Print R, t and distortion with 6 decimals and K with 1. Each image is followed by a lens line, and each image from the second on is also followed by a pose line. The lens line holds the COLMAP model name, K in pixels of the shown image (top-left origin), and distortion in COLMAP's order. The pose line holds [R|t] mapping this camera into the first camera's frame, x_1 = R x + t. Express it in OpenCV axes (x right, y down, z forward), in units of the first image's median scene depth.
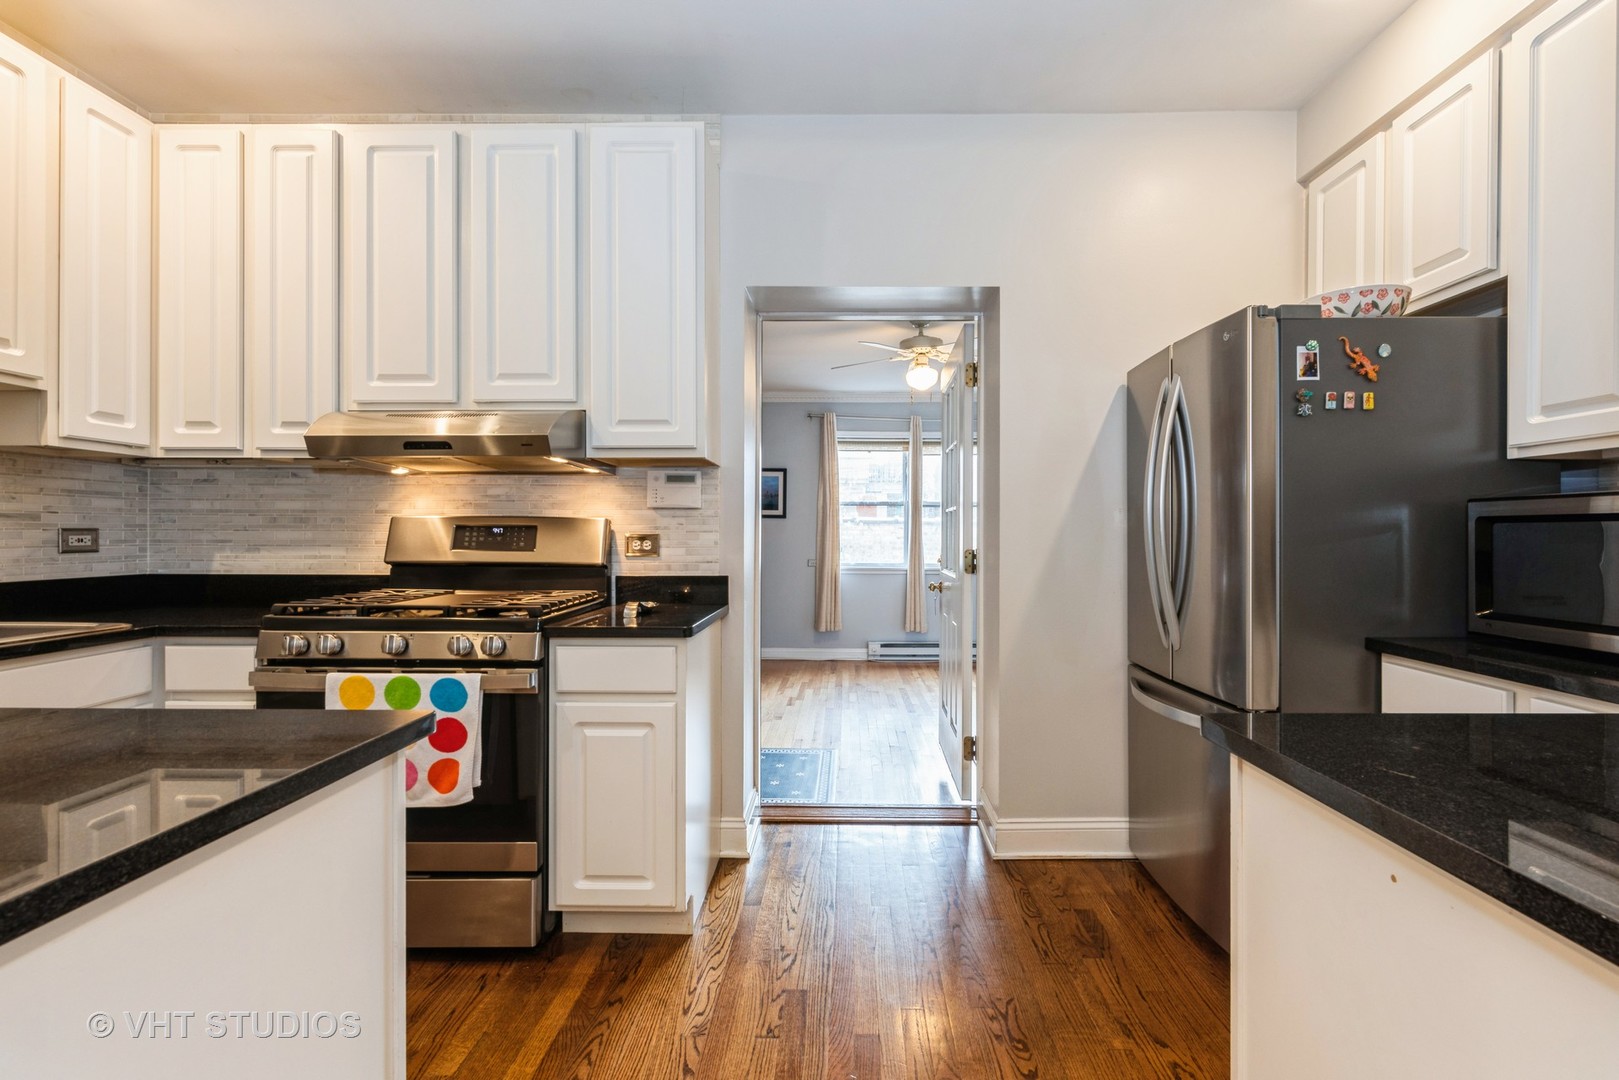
lens RADIAL K [[718.3, 0, 836.4], [0, 718.3, 535.9], [0, 0, 1]] dist [0.002132, 0.000265]
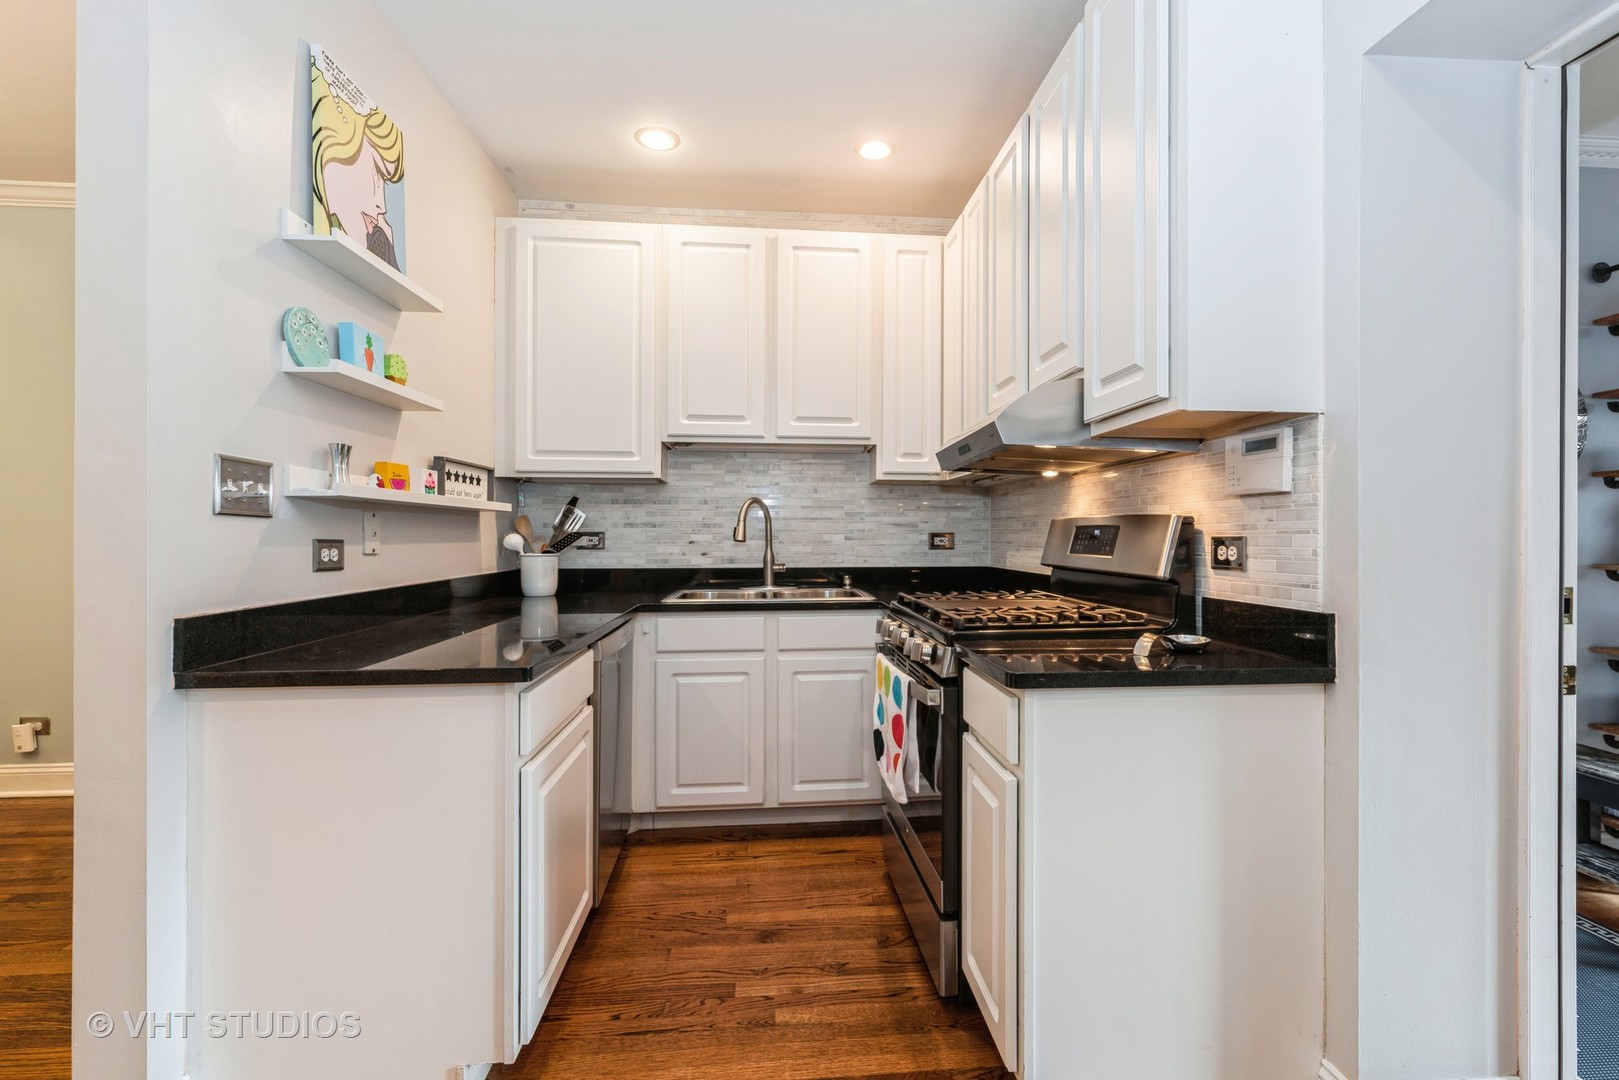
lens RADIAL K [[718.3, 0, 836.4], [0, 718.3, 535.9], [0, 0, 1]] dist [0.002132, 0.000265]
pose [[0.109729, -0.001380, -0.993961, 0.344161], [-0.003779, 0.999991, -0.001805, -0.000460], [0.993954, 0.003954, 0.109723, 0.579343]]
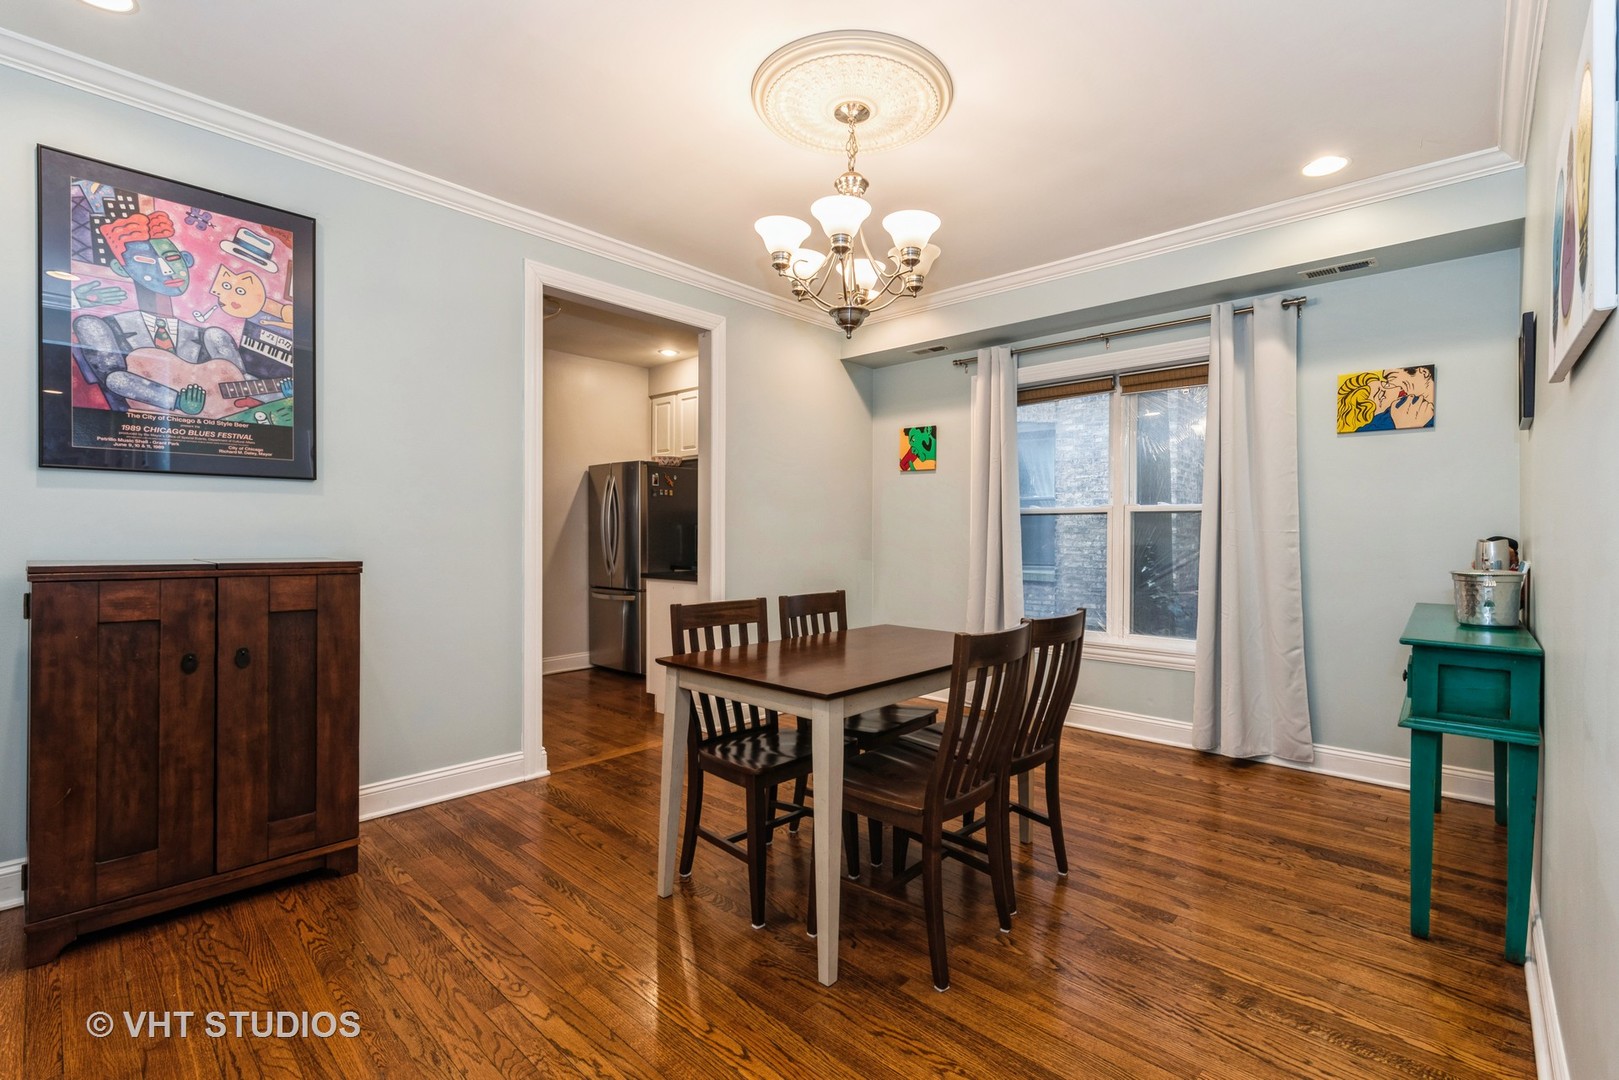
lens RADIAL K [[718.3, 0, 836.4], [0, 718.3, 535.9], [0, 0, 1]] dist [0.002132, 0.000265]
pose [[0.654055, -0.001063, 0.756446, -0.820620], [-0.001359, 0.999996, 0.002580, -0.001866], [-0.756445, -0.002716, 0.654051, -1.129858]]
